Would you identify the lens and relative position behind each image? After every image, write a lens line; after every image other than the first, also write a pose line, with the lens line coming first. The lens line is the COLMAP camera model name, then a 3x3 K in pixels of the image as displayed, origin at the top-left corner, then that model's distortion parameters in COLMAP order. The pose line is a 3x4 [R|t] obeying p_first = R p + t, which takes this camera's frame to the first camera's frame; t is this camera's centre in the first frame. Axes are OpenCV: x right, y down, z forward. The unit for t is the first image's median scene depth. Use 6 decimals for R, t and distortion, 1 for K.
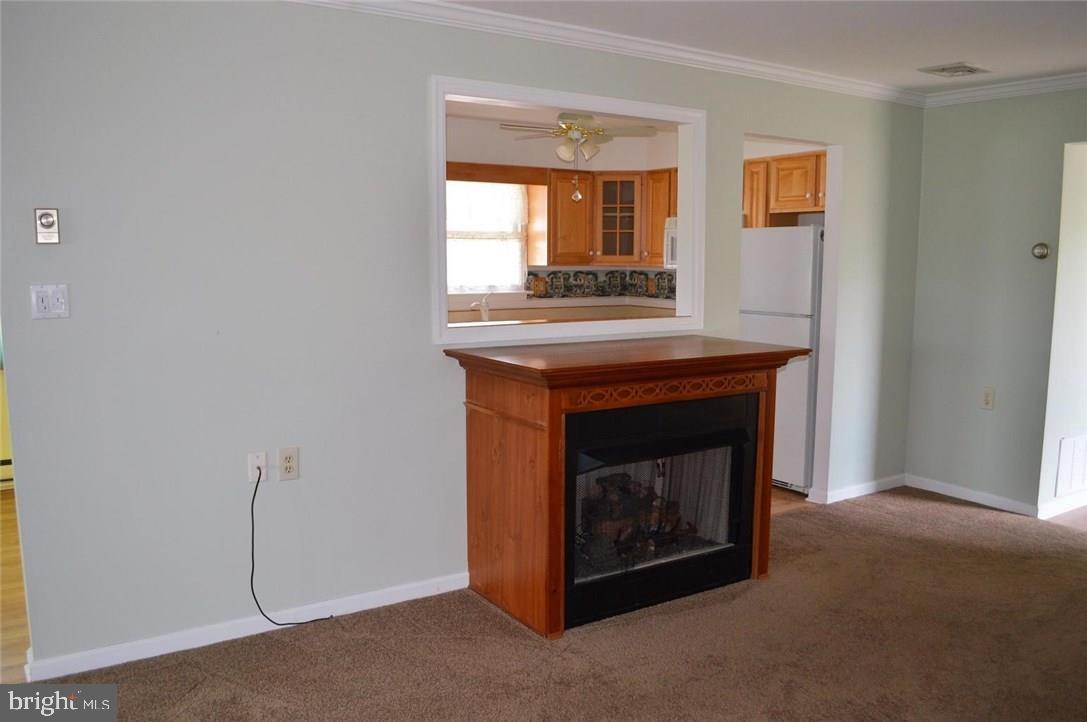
lens RADIAL K [[870.2, 0, 539.7], [0, 870.2, 366.7], [0, 0, 1]] dist [-0.079618, 0.006596]
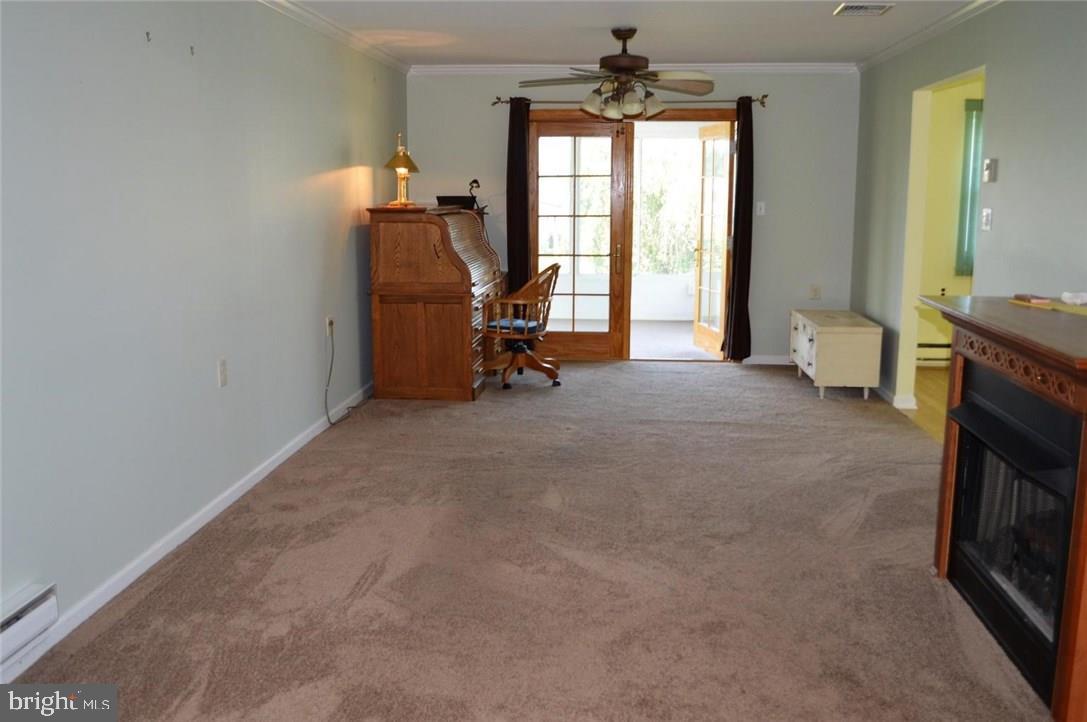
lens RADIAL K [[1013.1, 0, 543.5], [0, 1013.1, 361.0], [0, 0, 1]] dist [-0.068542, 0.007825]
pose [[-0.612329, 0.135123, -0.778971, 0.768997], [-0.104650, 0.962764, 0.249267, -0.109099], [0.783646, 0.234152, -0.575388, 0.823601]]
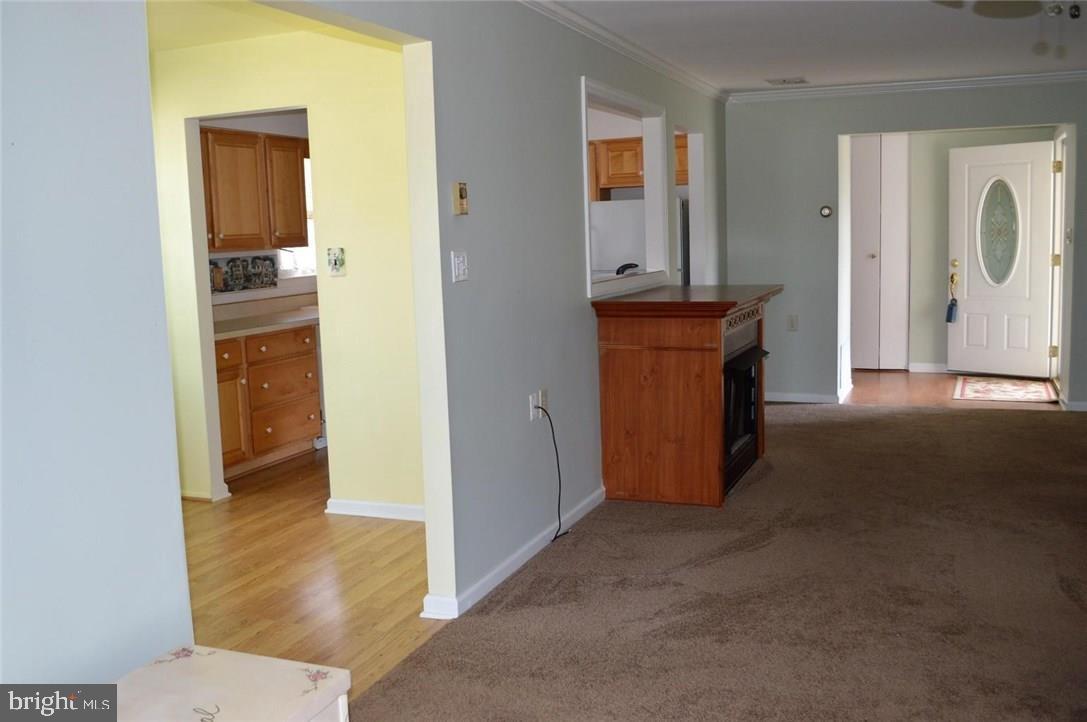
lens RADIAL K [[1013.1, 0, 543.5], [0, 1013.1, 361.0], [0, 0, 1]] dist [-0.068542, 0.007825]
pose [[0.817610, -0.104351, 0.566237, -0.705342], [0.109277, 0.993688, 0.025335, 0.013879], [-0.565307, 0.041163, 0.823853, -0.089885]]
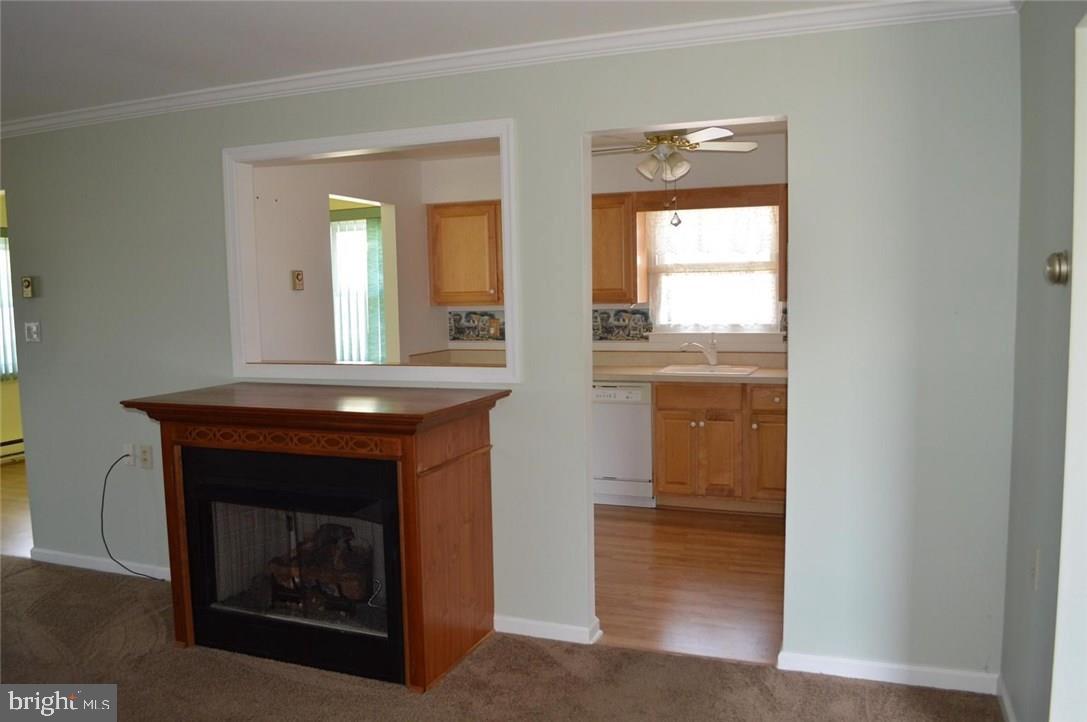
lens RADIAL K [[870.2, 0, 539.7], [0, 870.2, 366.7], [0, 0, 1]] dist [-0.079618, 0.006596]
pose [[0.579453, 0.057635, -0.812965, 0.754173], [-0.084326, 0.996383, 0.010533, -0.060987], [0.810631, 0.062451, 0.582217, 0.470241]]
